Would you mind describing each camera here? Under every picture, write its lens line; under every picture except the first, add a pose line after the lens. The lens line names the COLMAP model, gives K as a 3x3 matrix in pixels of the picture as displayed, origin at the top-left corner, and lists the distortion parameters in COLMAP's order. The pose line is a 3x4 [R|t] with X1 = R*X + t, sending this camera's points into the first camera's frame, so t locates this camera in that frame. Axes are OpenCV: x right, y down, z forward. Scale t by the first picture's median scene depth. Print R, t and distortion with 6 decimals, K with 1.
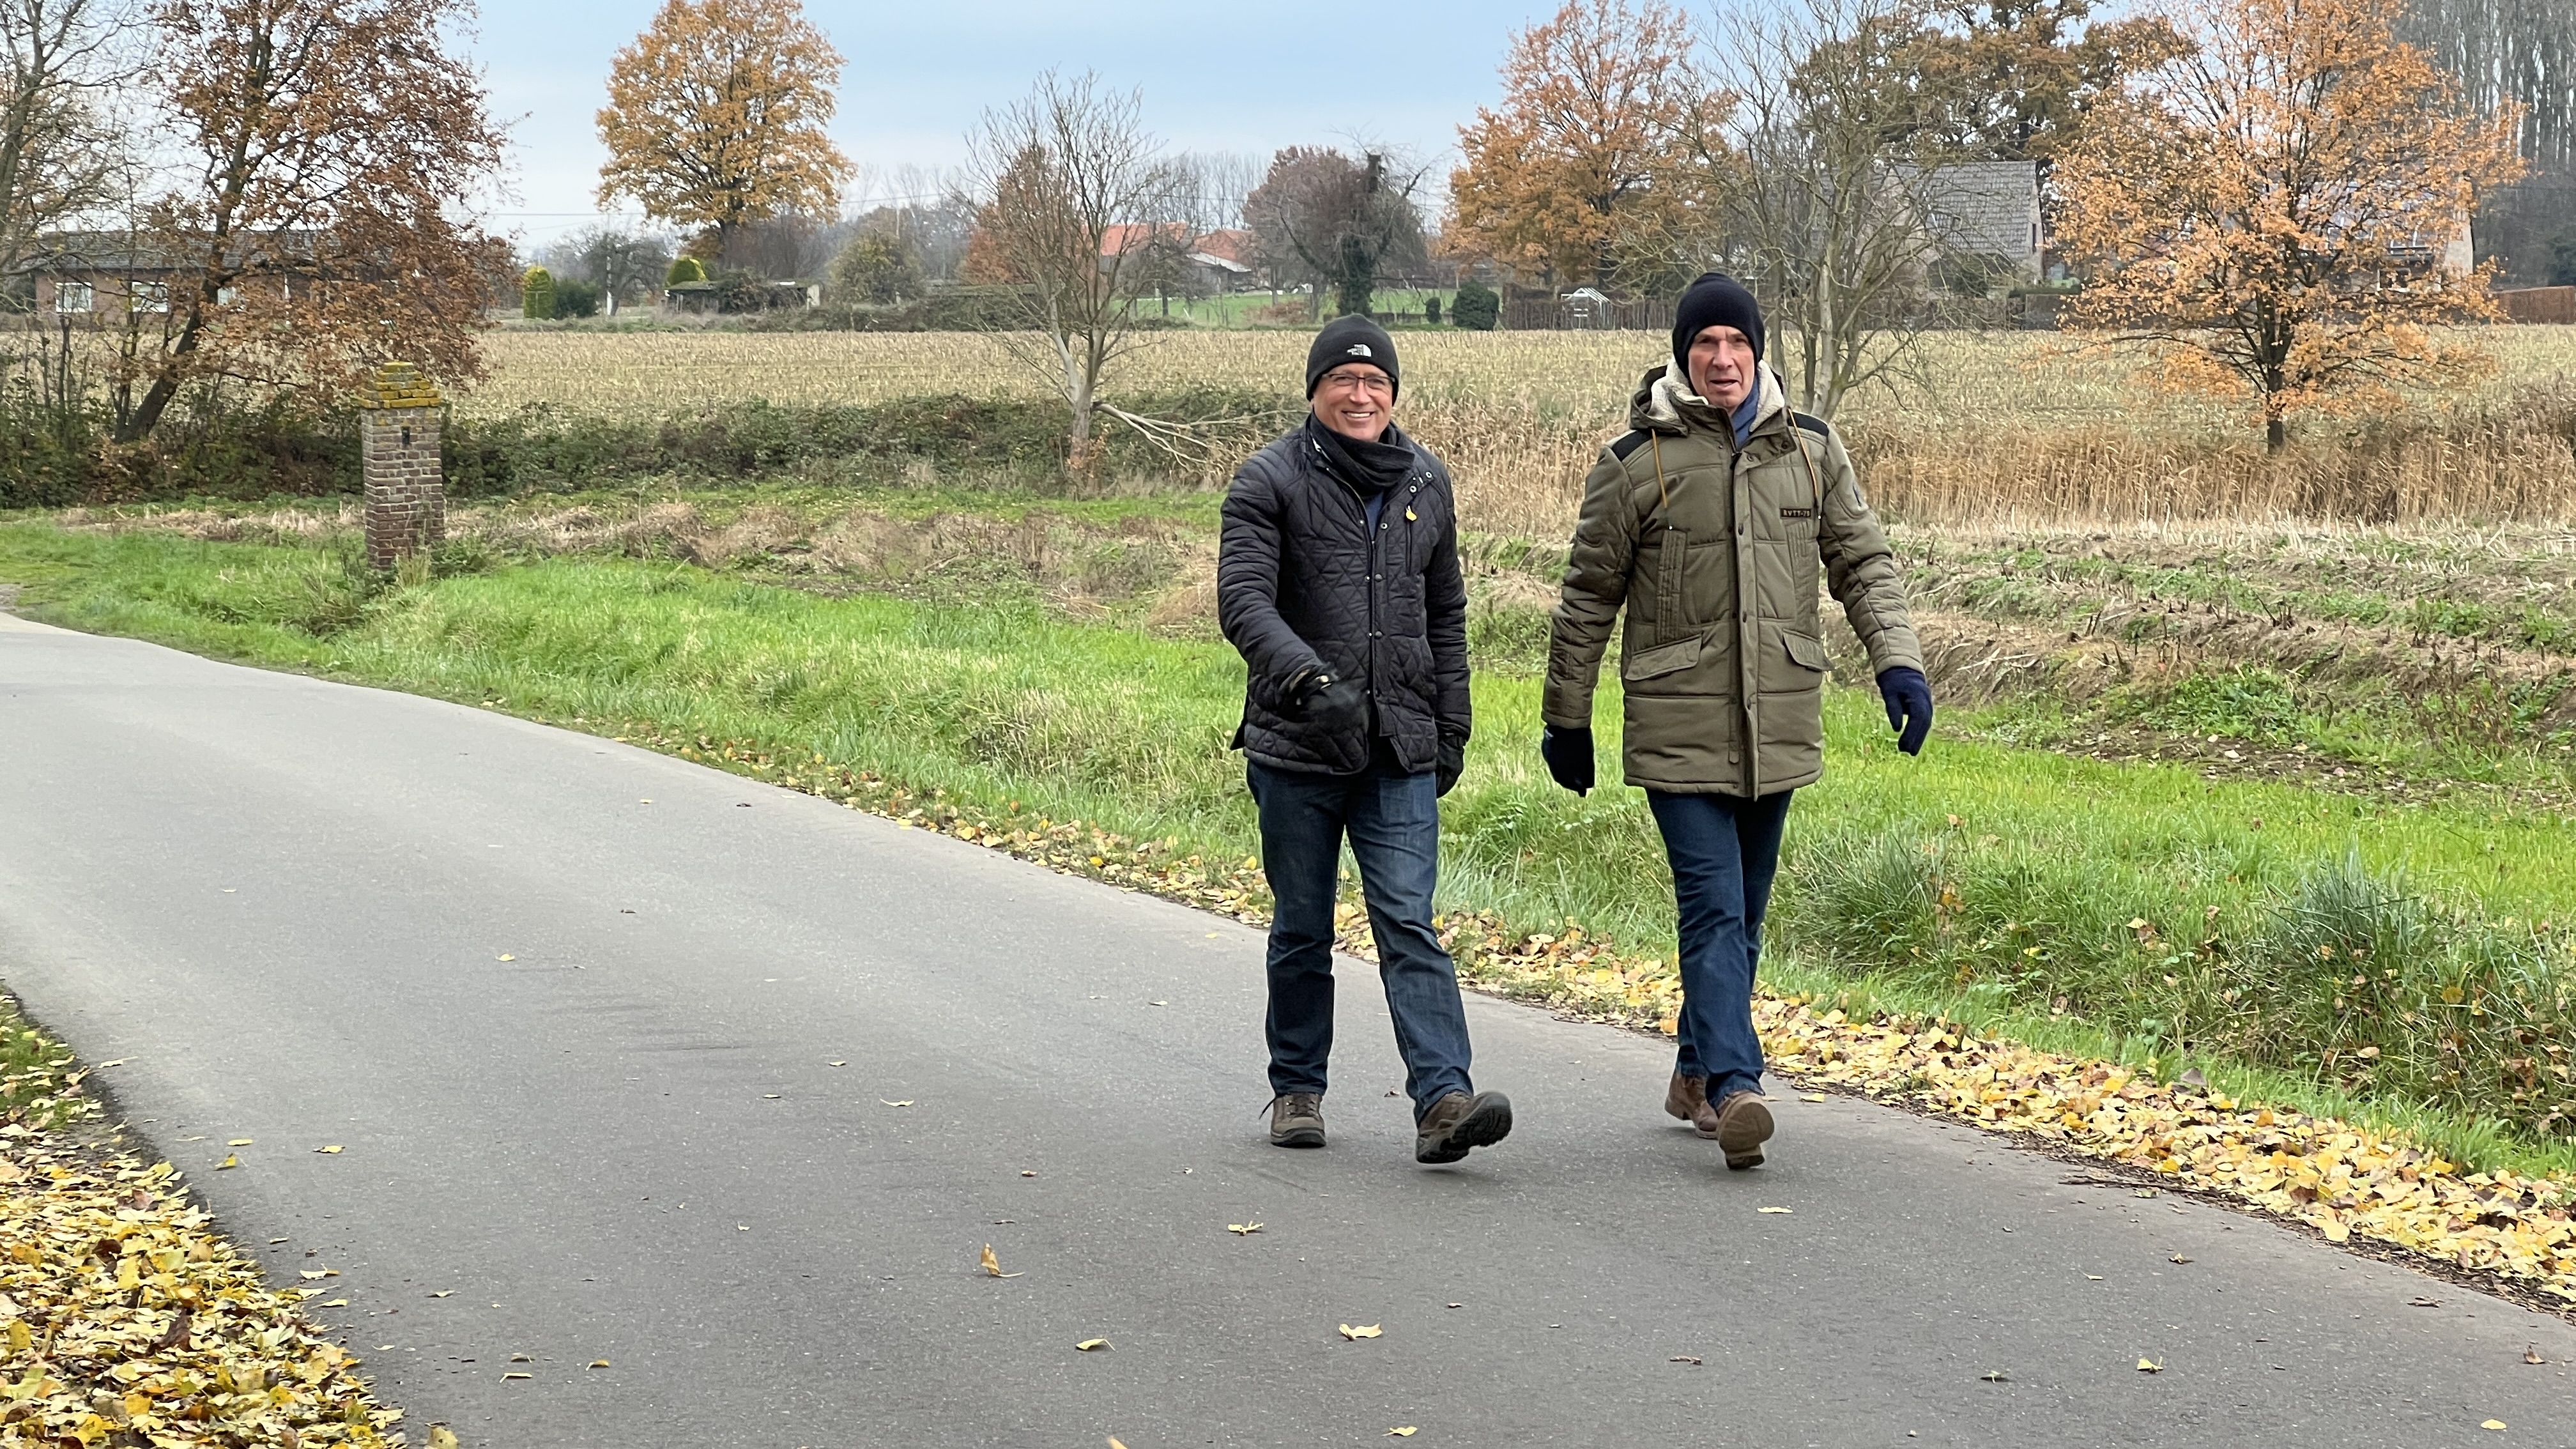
lens RADIAL K [[5763.3, 0, 1281.6], [0, 5763.3, 717.0], [0, 0, 1]] dist [0.289114, 0.000000]
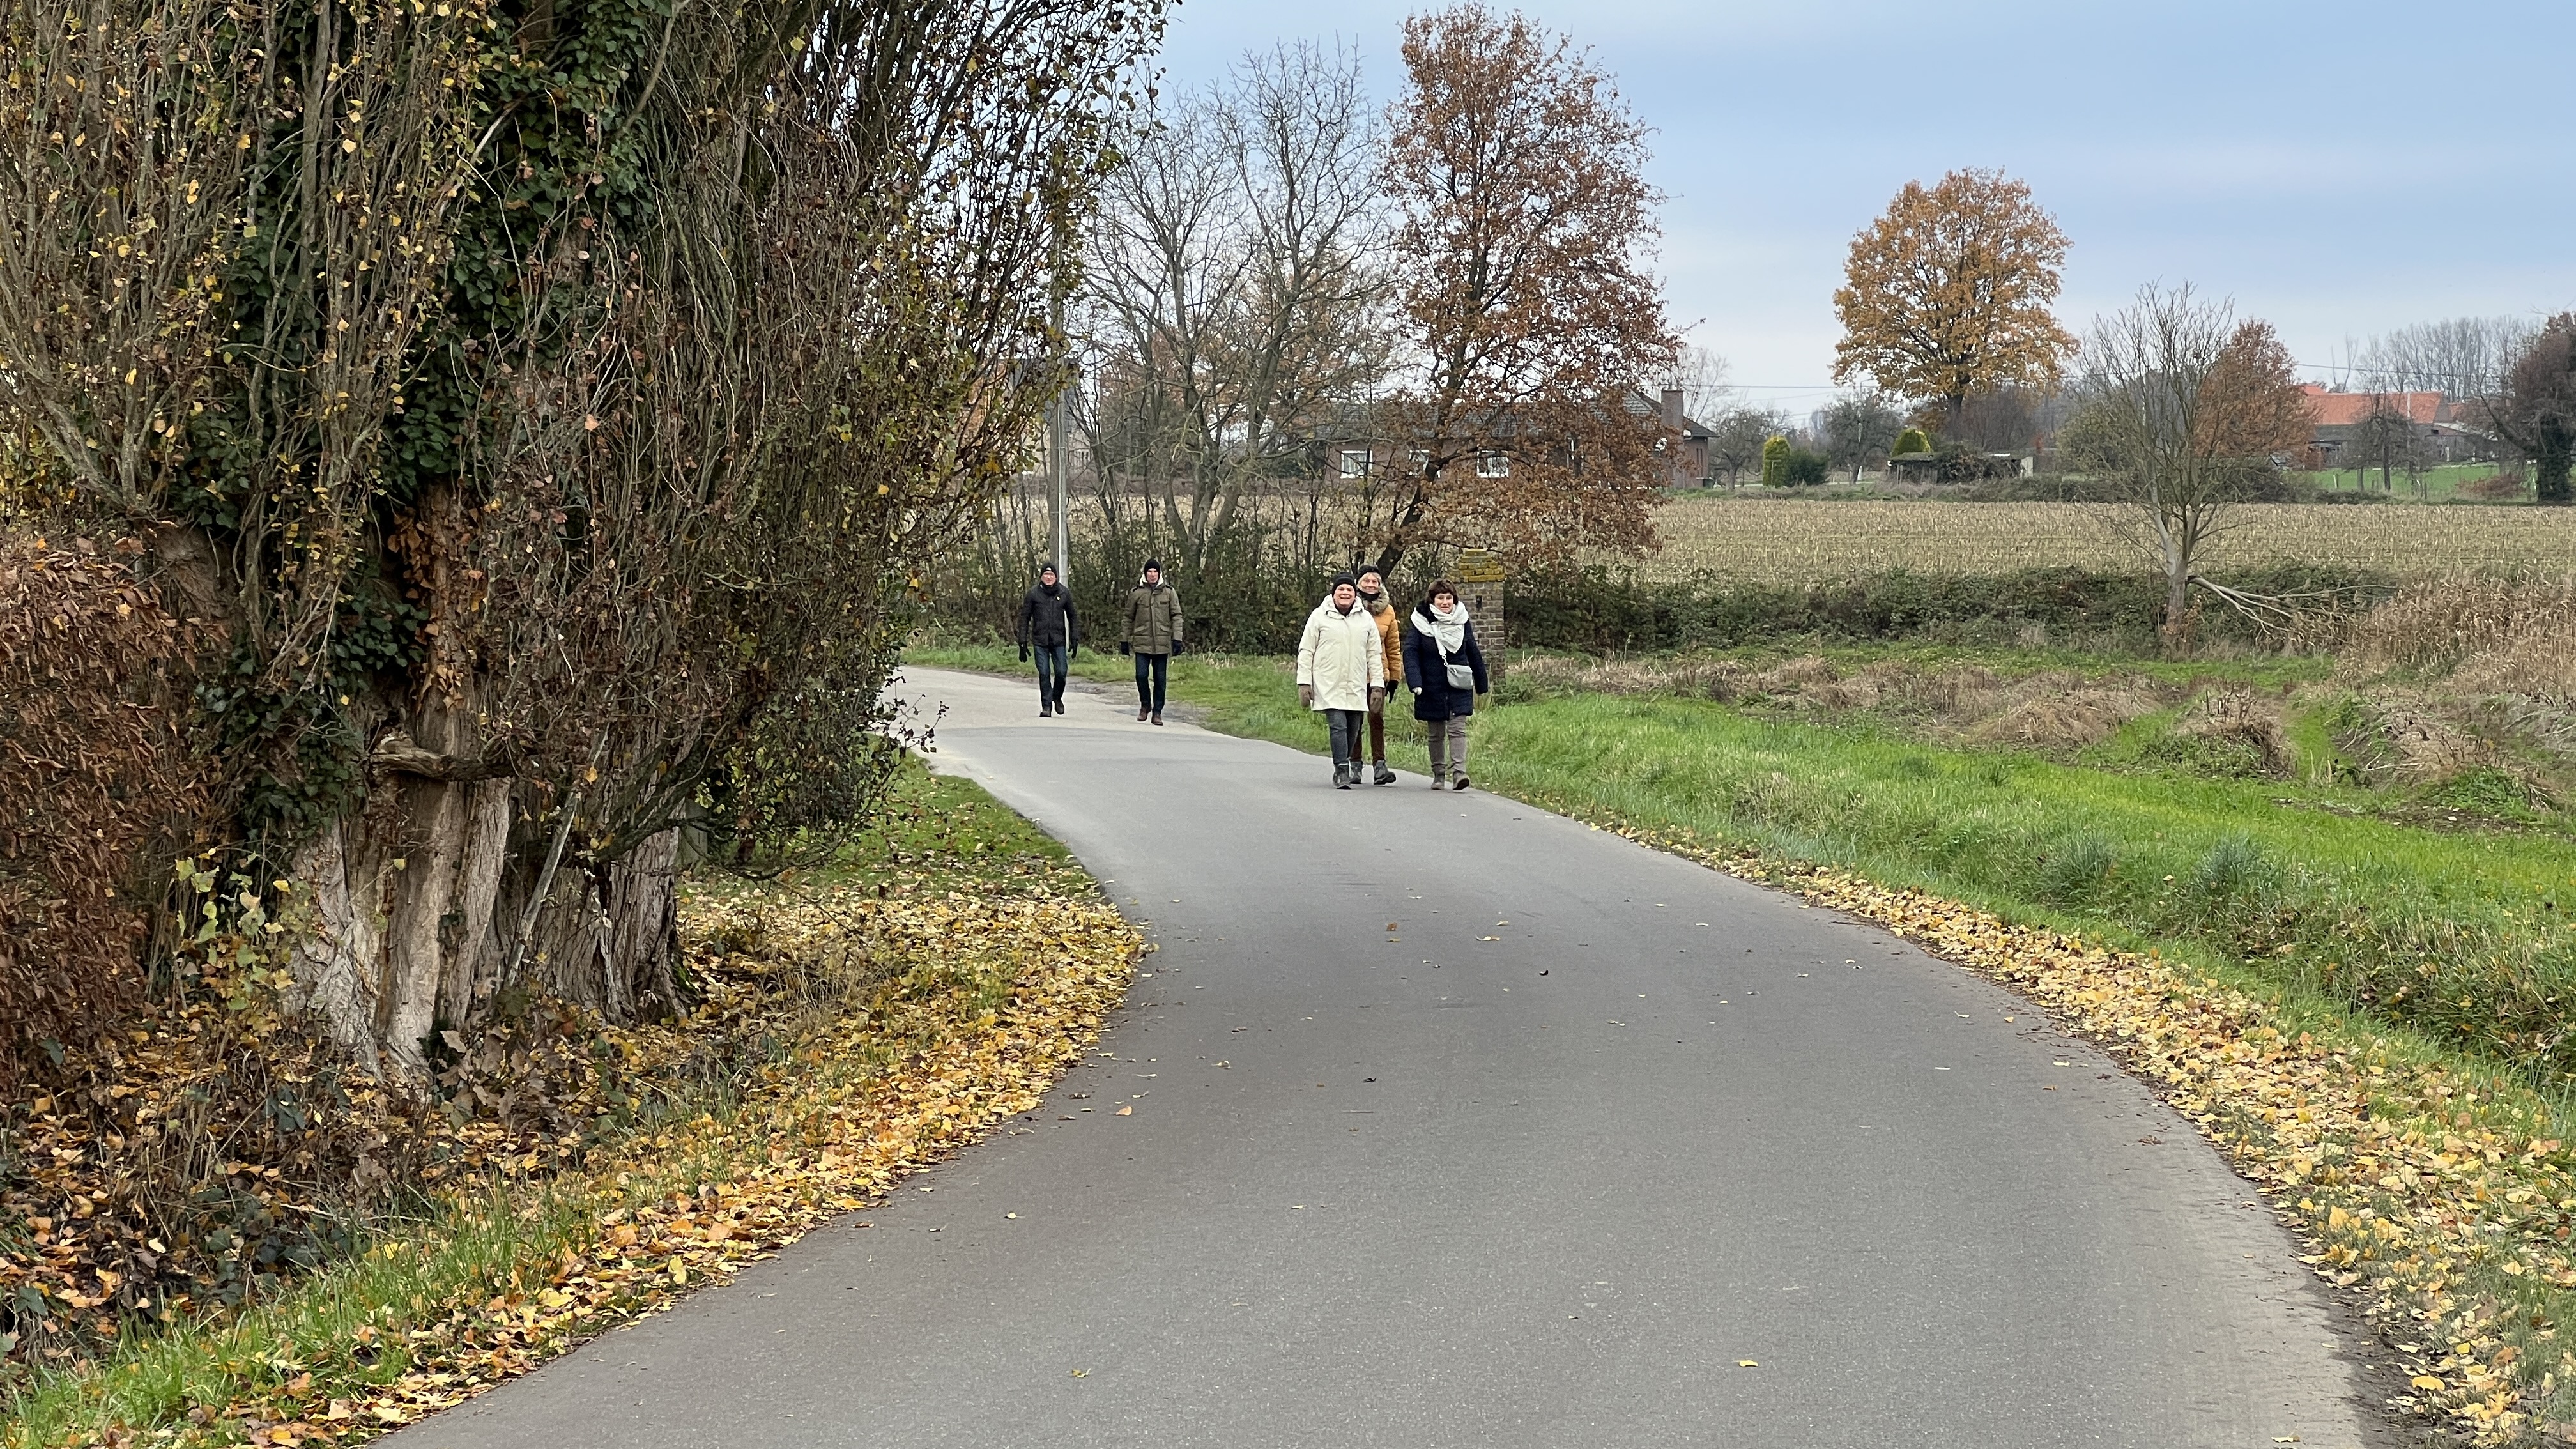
lens RADIAL K [[5763.3, 0, 1288.3], [0, 5763.3, 713.5], [0, 0, 1]] dist [0.289114, 0.000000]
pose [[0.976070, 0.021207, -0.216420, 0.039957], [-0.027276, 0.999313, -0.025096, 0.005314], [0.215739, 0.030398, 0.975978, -0.135780]]
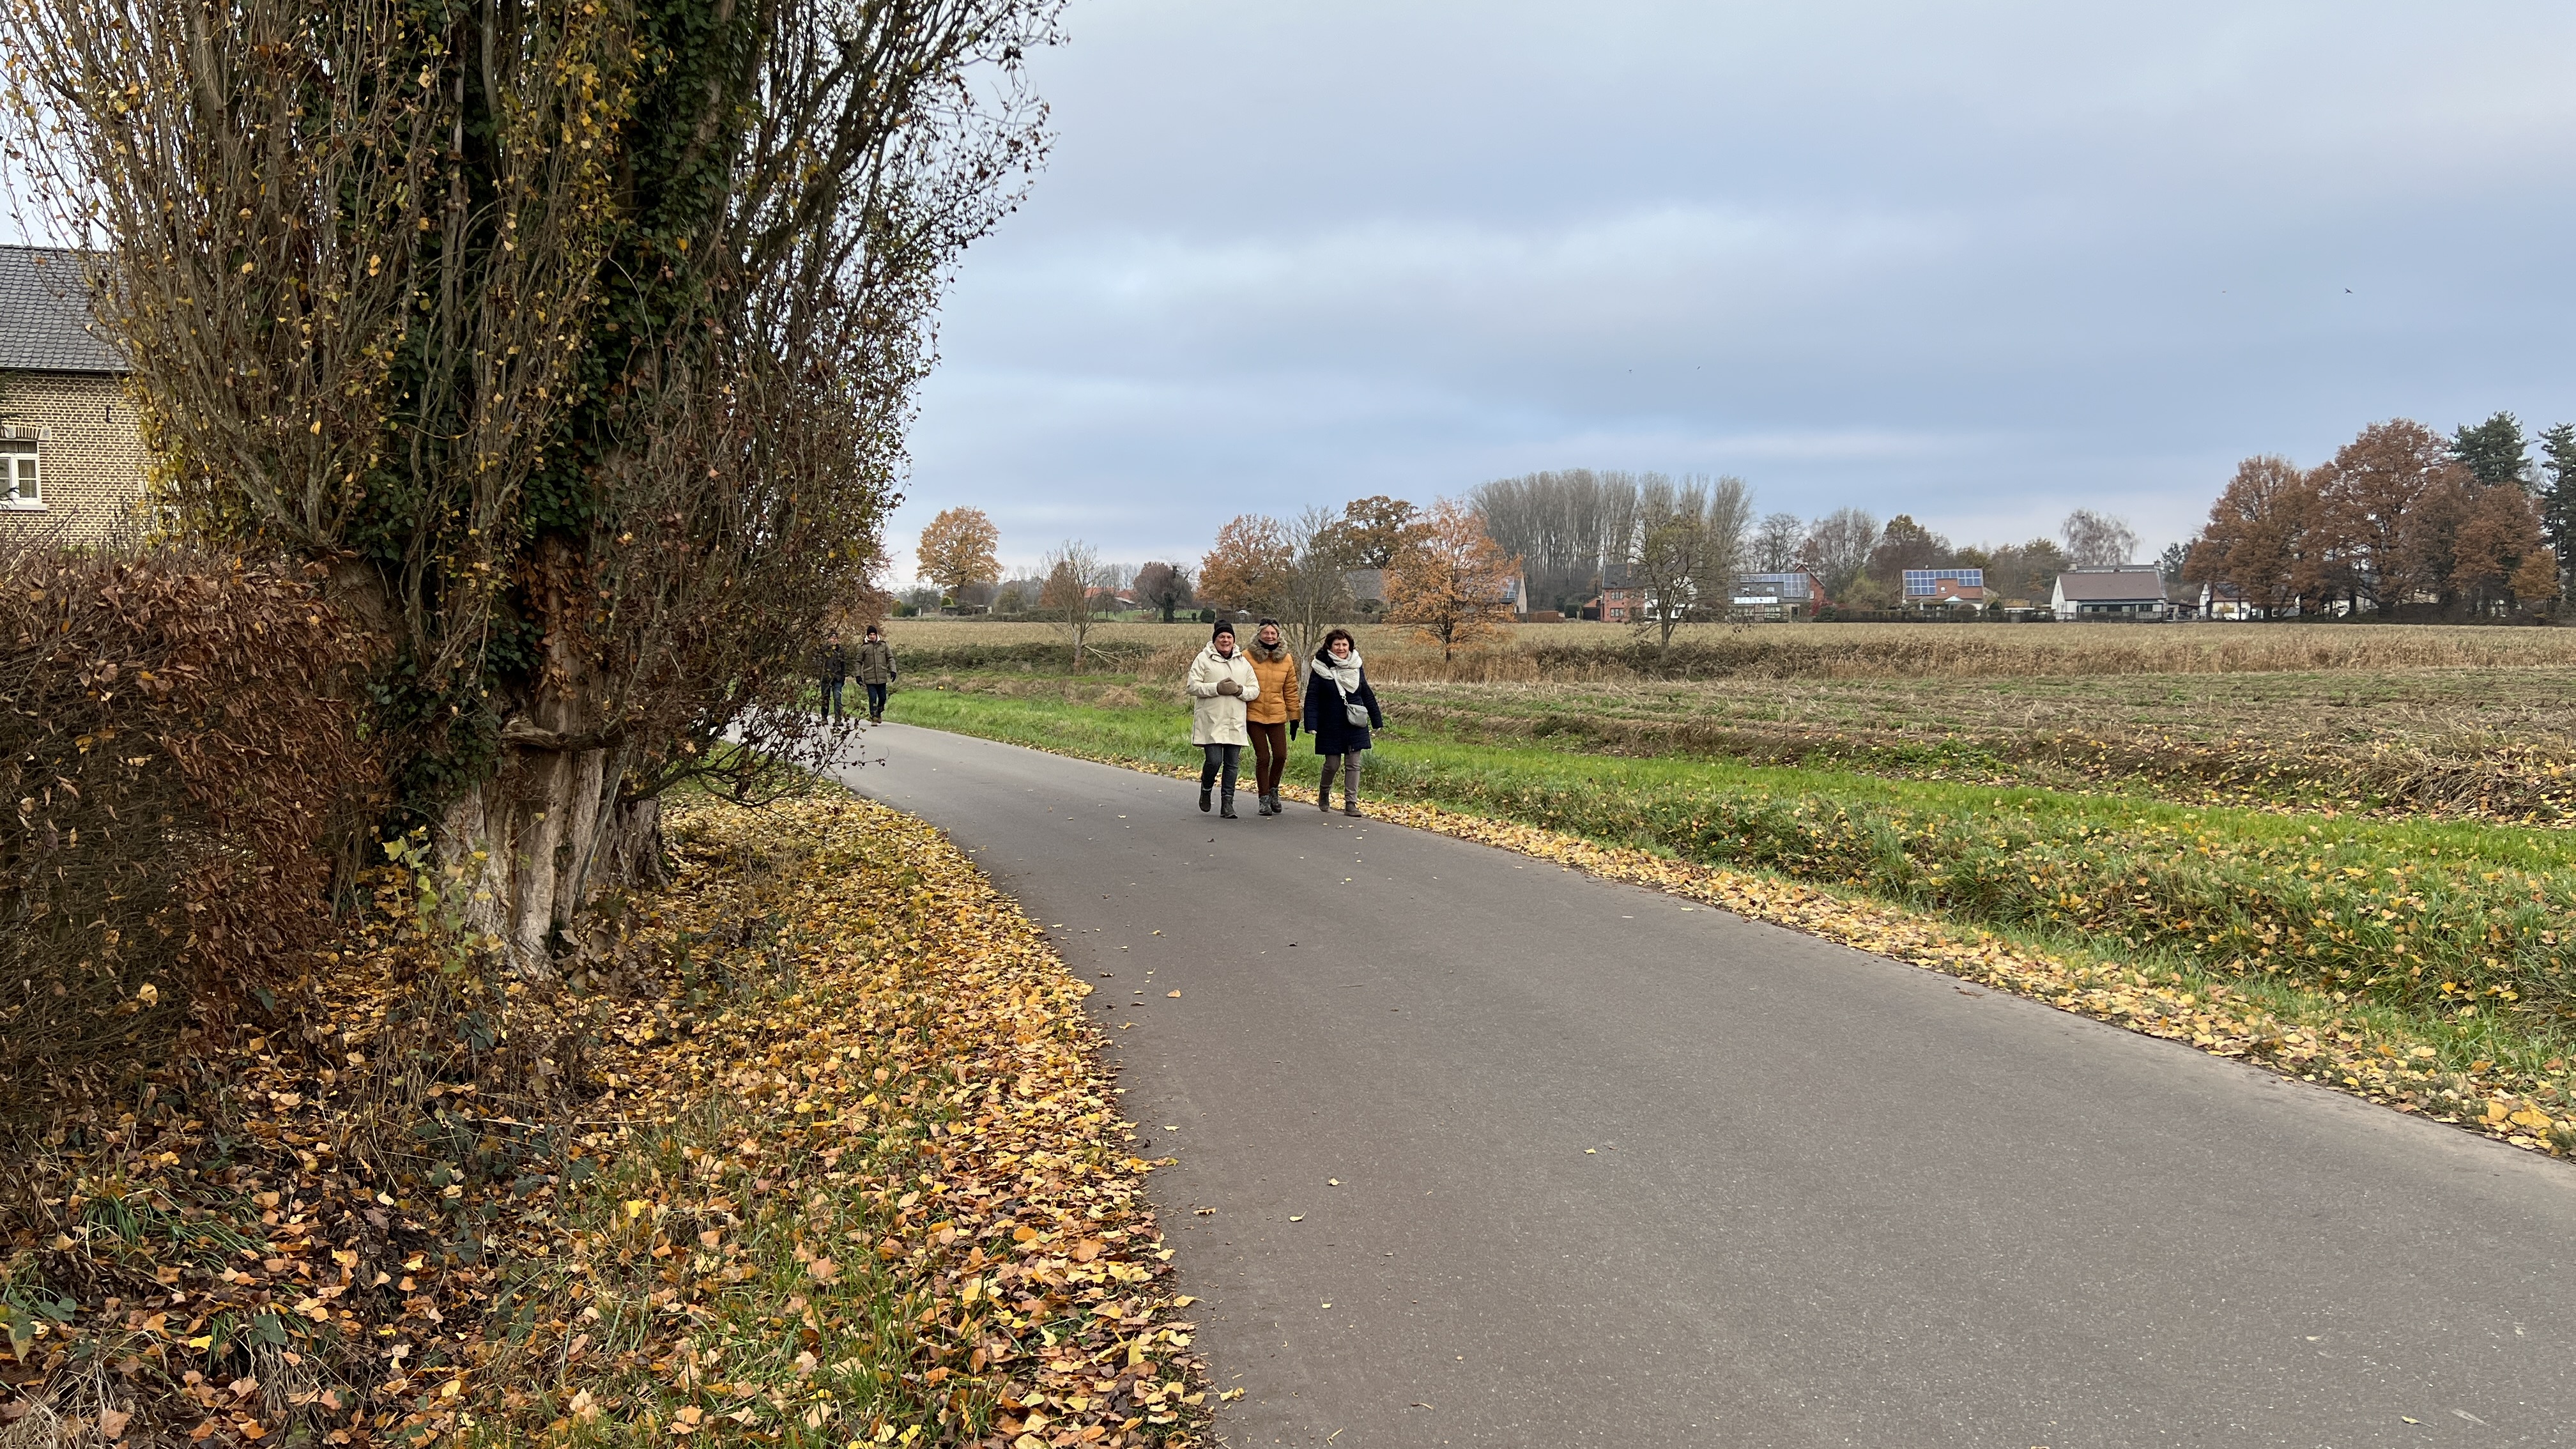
lens RADIAL K [[1955.1, 0, 1292.6], [0, 1955.1, 728.9], [0, 0, 1]] dist [0.045559, -0.027534]
pose [[0.997282, 0.000758, 0.073677, 0.002676], [0.000164, 0.999922, -0.012510, 0.003798], [-0.073681, 0.012488, 0.997204, -0.056517]]
